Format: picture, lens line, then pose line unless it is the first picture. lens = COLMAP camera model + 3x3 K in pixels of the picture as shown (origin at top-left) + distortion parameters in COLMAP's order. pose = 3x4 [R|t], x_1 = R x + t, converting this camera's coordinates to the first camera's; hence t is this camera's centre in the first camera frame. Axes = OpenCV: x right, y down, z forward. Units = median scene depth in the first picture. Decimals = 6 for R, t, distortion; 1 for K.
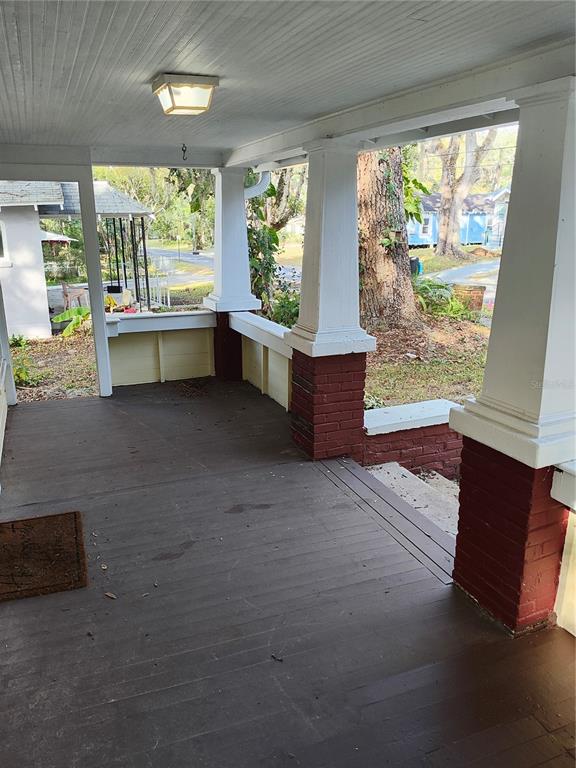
lens RADIAL K [[584.9, 0, 284.6], [0, 584.9, 384.1], [0, 0, 1]] dist [0.051757, -0.088045]
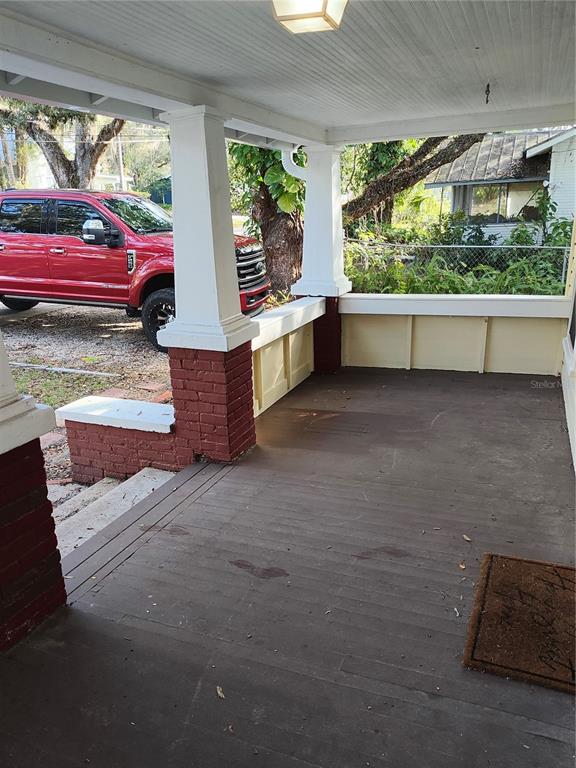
lens RADIAL K [[584.9, 0, 284.6], [0, 584.9, 384.1], [0, 0, 1]] dist [0.051757, -0.088045]
pose [[-0.709922, -0.178940, 0.681169, -0.580817], [0.226882, 0.857517, 0.461725, -0.350670], [-0.666734, 0.482334, -0.568172, 1.337314]]
